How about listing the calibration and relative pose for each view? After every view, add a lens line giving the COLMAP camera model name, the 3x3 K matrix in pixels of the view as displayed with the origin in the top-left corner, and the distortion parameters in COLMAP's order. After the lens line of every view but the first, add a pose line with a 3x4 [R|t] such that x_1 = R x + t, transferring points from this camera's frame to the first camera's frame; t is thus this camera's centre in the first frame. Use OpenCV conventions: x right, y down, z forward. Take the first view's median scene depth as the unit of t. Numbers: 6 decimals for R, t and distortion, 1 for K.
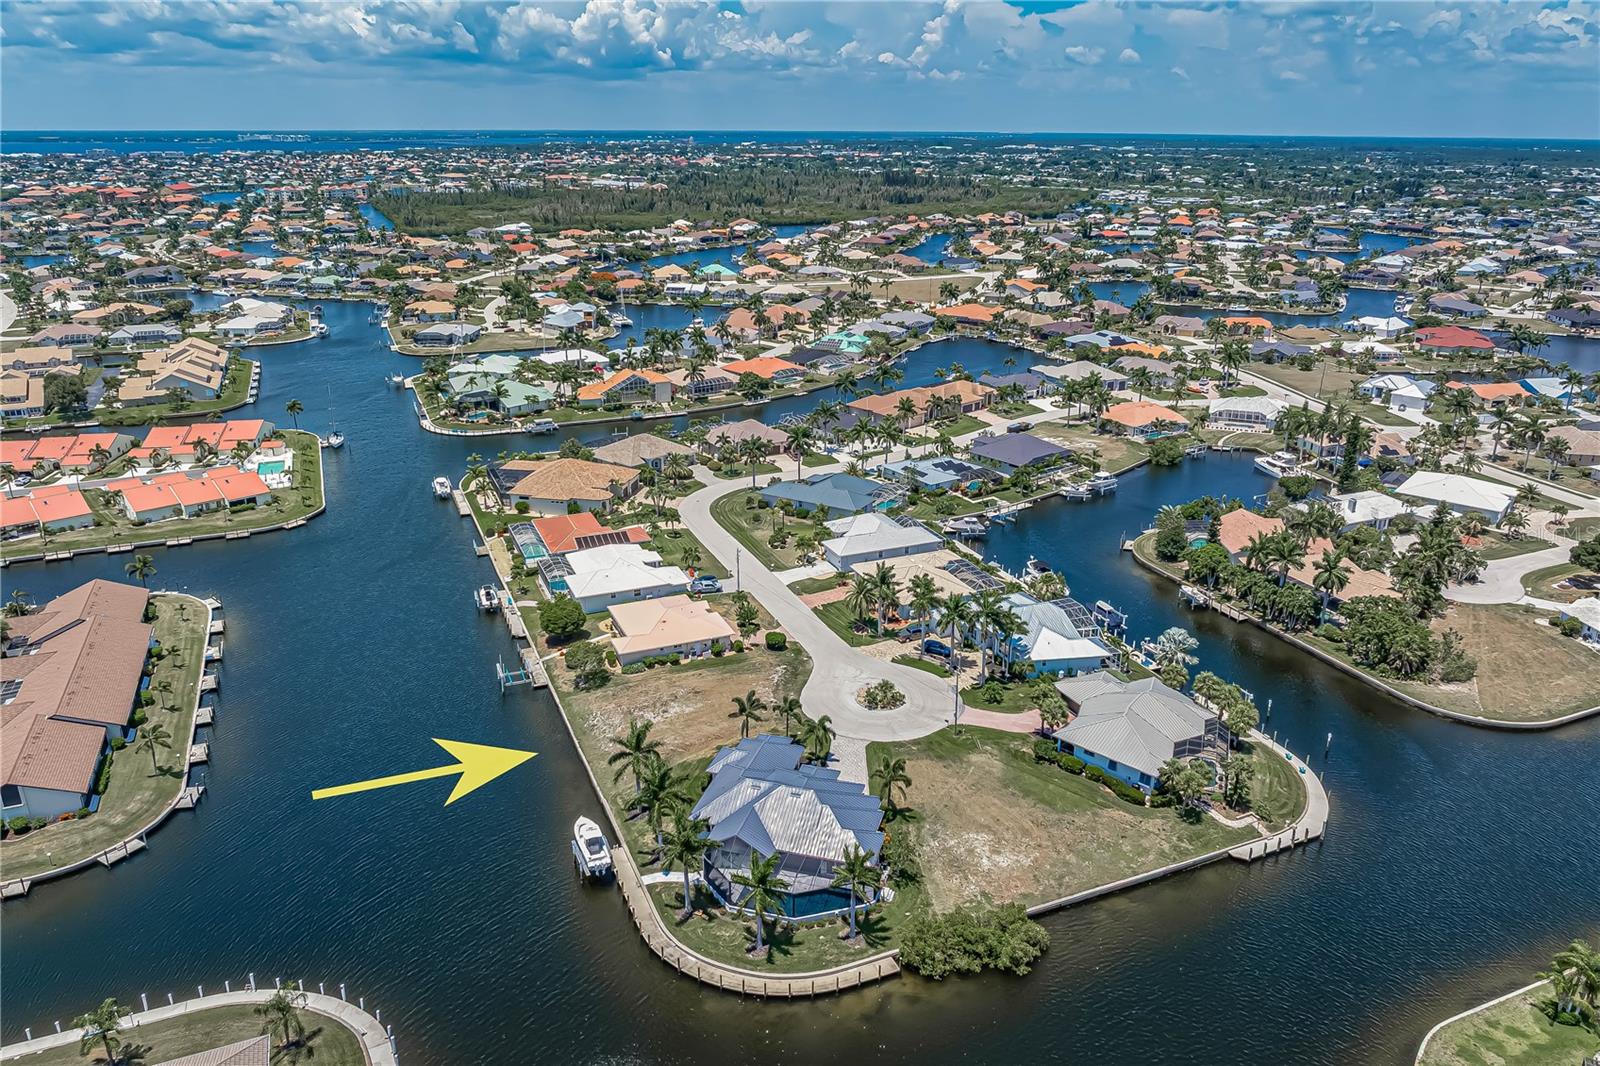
lens RADIAL K [[1121.0, 0, 802.3], [0, 1121.0, 530.8], [0, 0, 1]] dist [-0.022179, 0.004063]
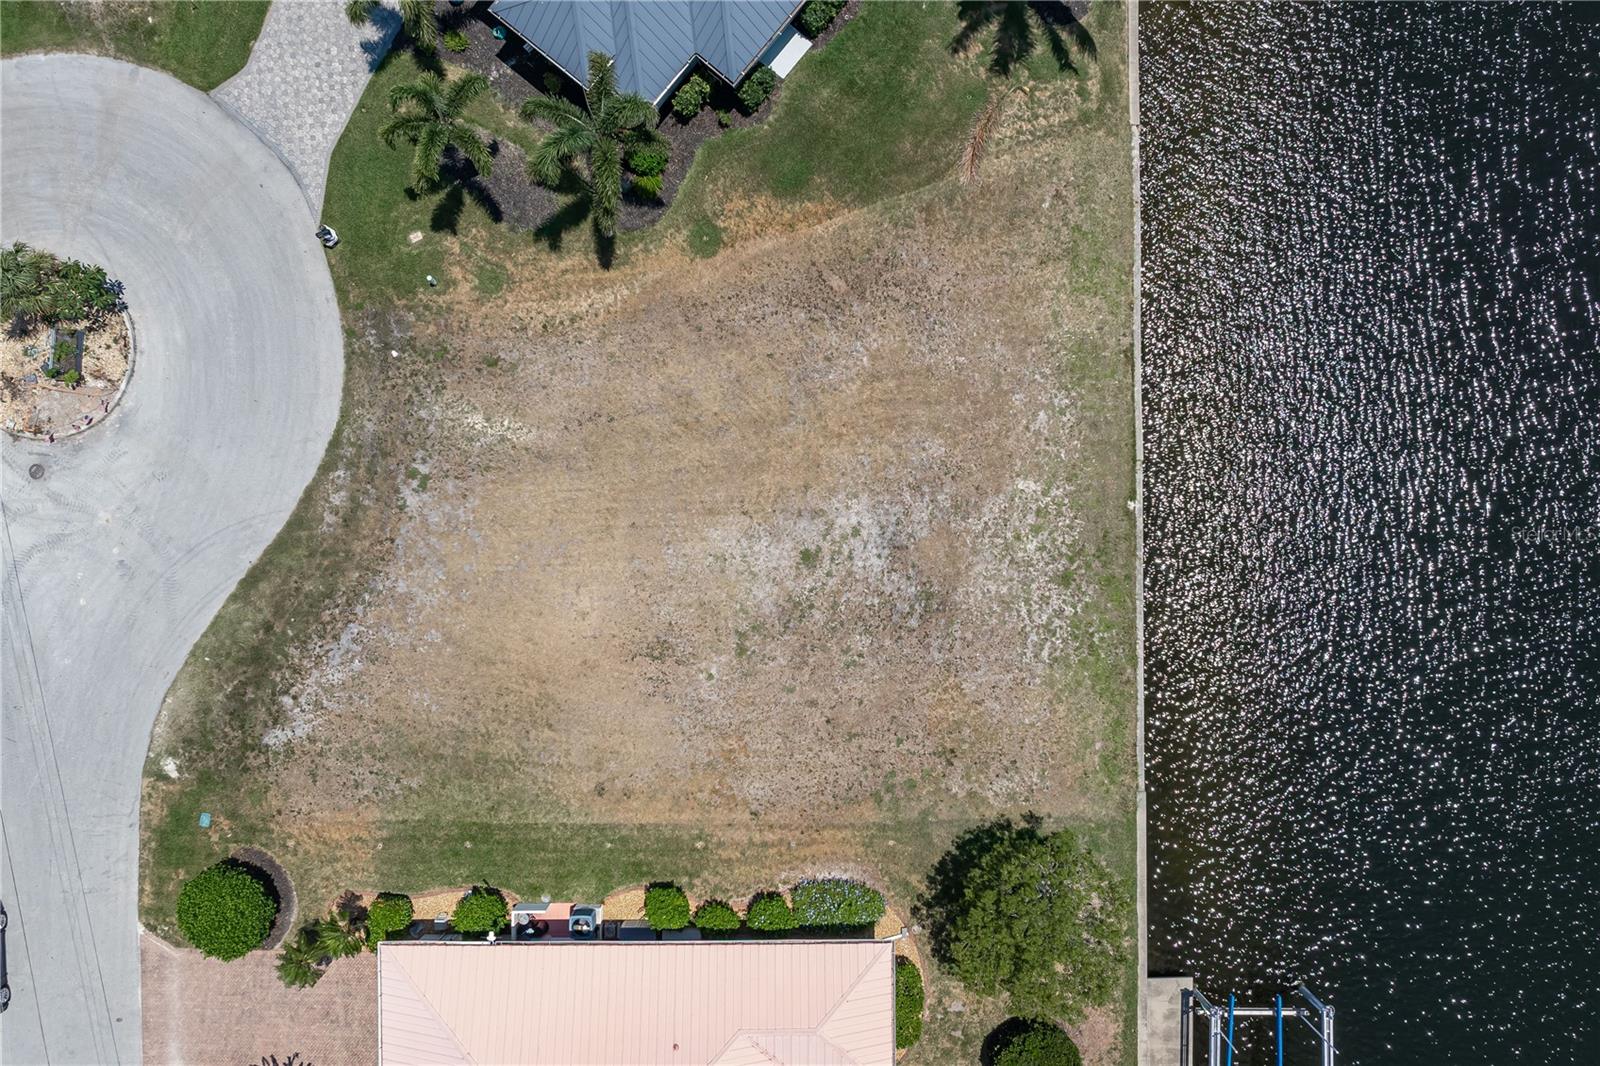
lens RADIAL K [[1121.0, 0, 802.3], [0, 1121.0, 530.8], [0, 0, 1]] dist [-0.022179, 0.004063]
pose [[-0.921267, -0.388779, -0.010902, -0.096103], [0.121764, -0.314932, 0.941271, -0.079685], [-0.369380, 0.865834, 0.337475, 0.752634]]
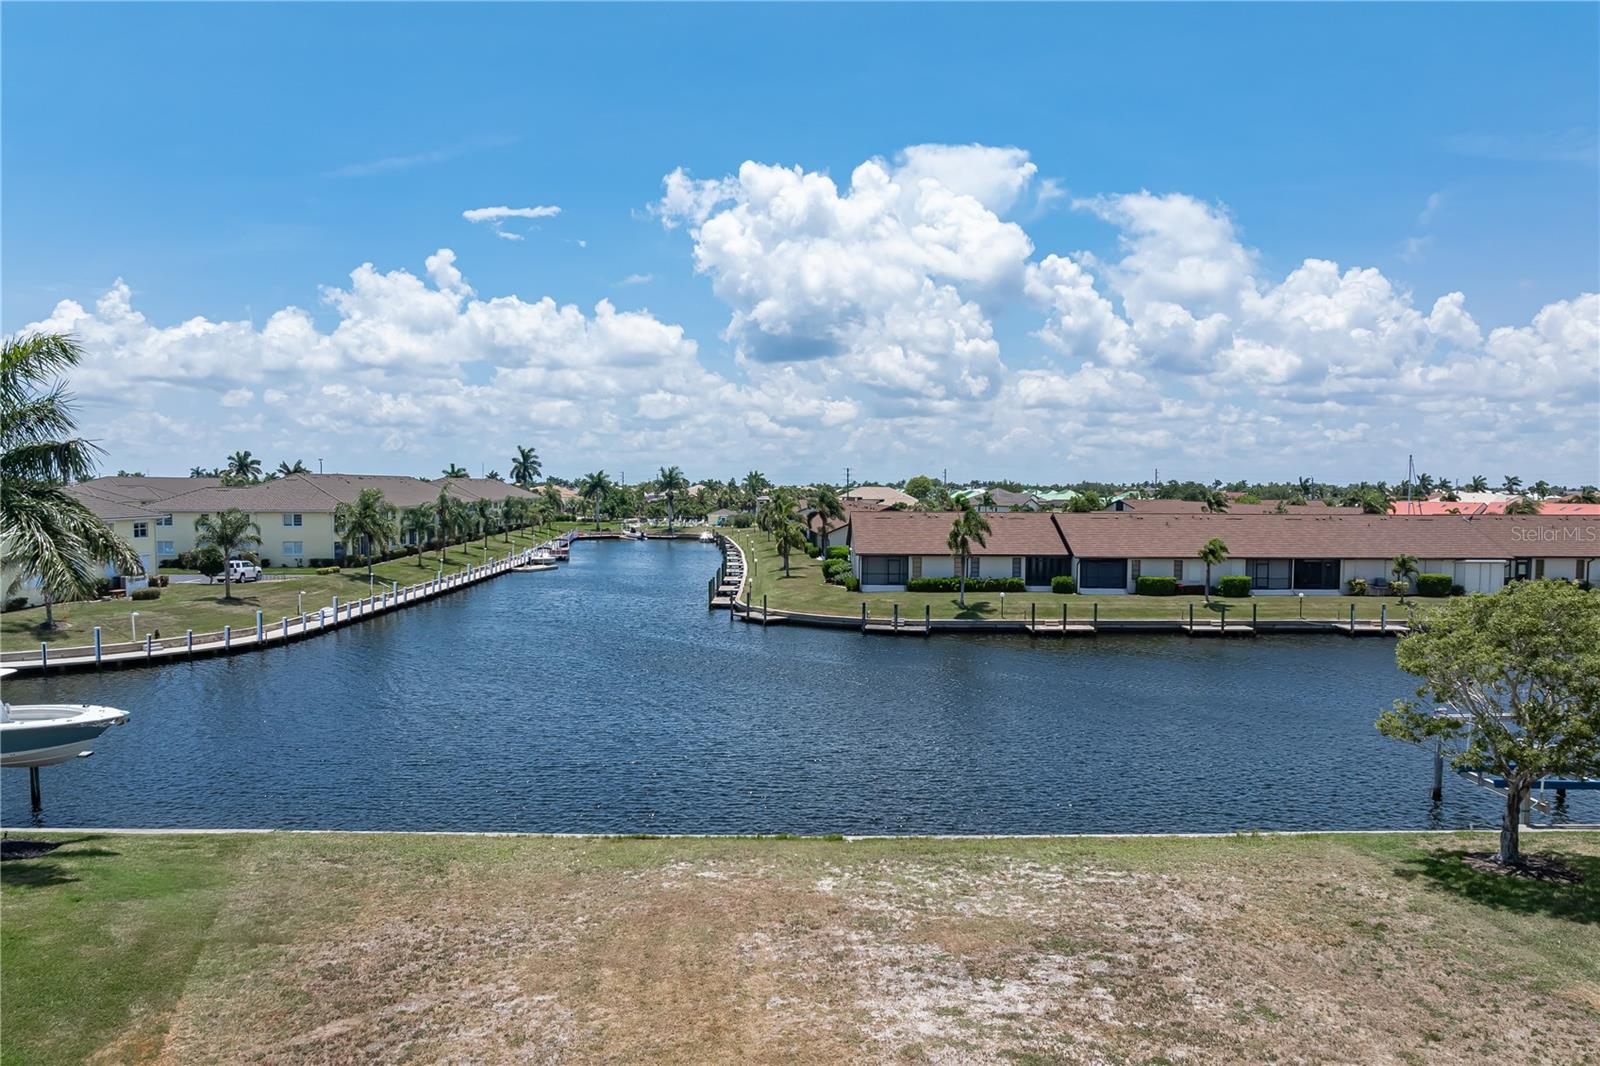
lens RADIAL K [[1126.5, 0, 803.7], [0, 1126.5, 559.9], [0, 0, 1]] dist [-0.024517, 0.006622]
pose [[-0.382288, 0.051405, -0.922612, -0.017468], [-0.322727, 0.928149, 0.185436, 0.088283], [0.865854, 0.368642, -0.338231, 0.833826]]
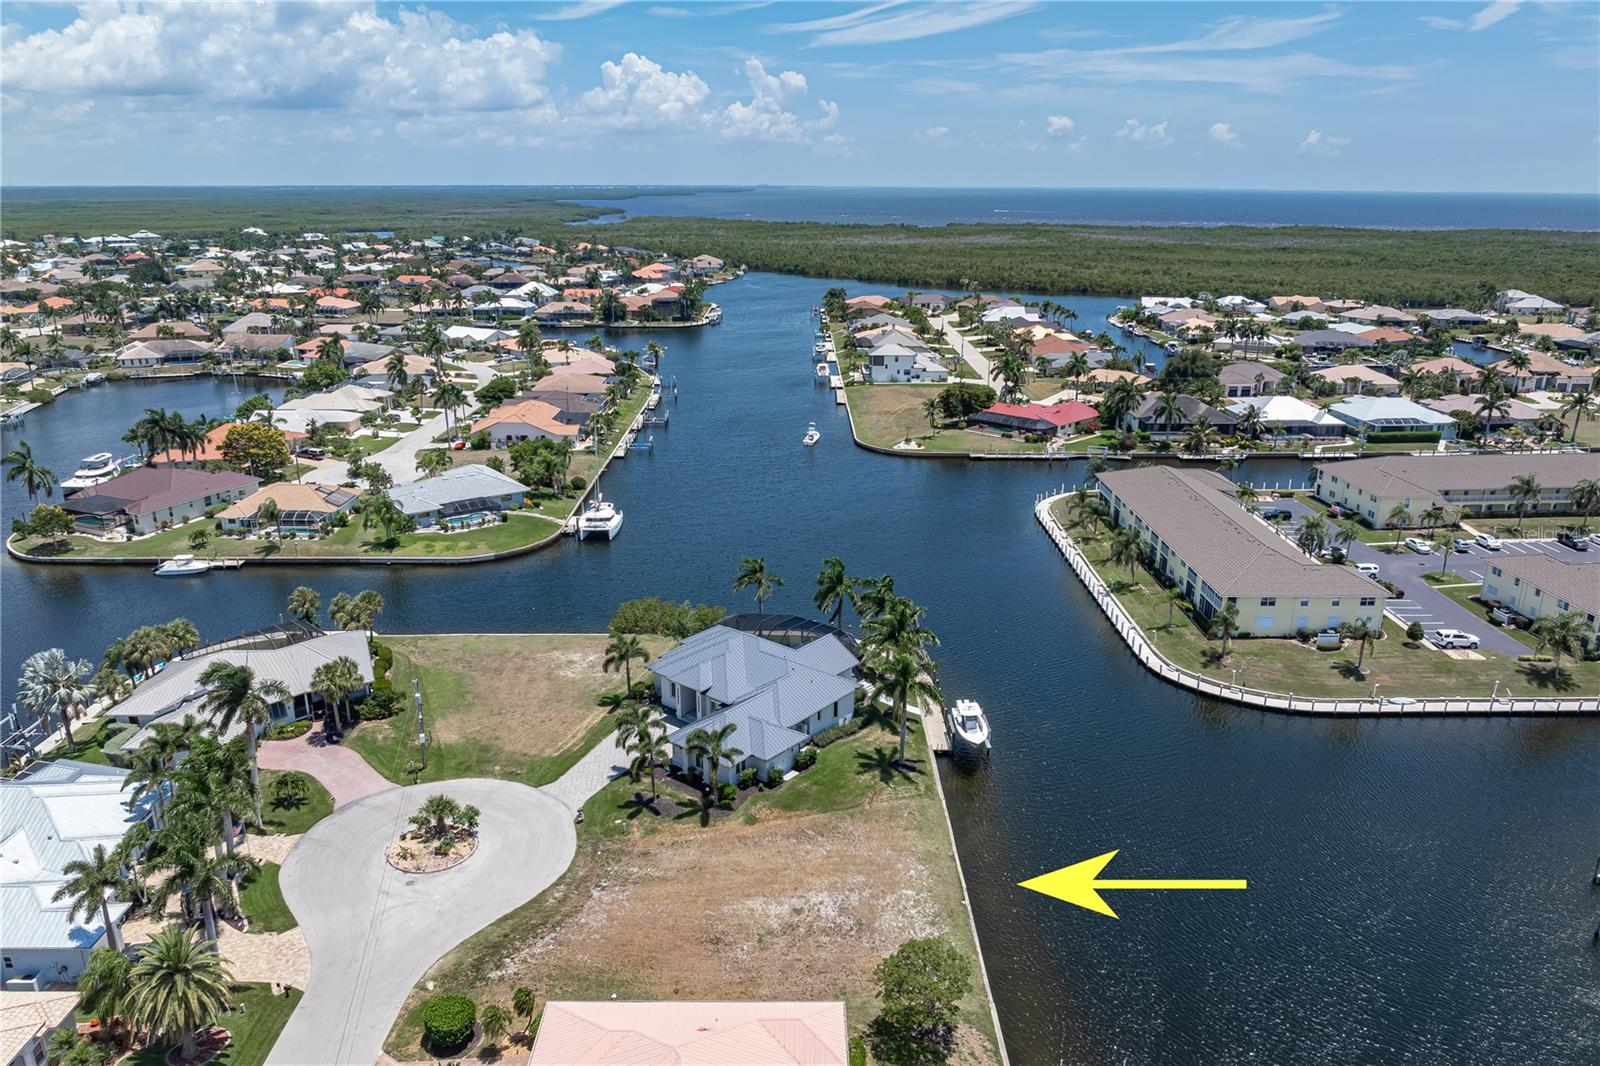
lens RADIAL K [[1126.5, 0, 803.7], [0, 1126.5, 559.9], [0, 0, 1]] dist [-0.024517, 0.006622]
pose [[-0.921934, -0.131655, 0.364288, -0.248200], [0.124423, 0.789972, 0.600385, -0.241252], [-0.366821, 0.598841, -0.711921, 1.067183]]
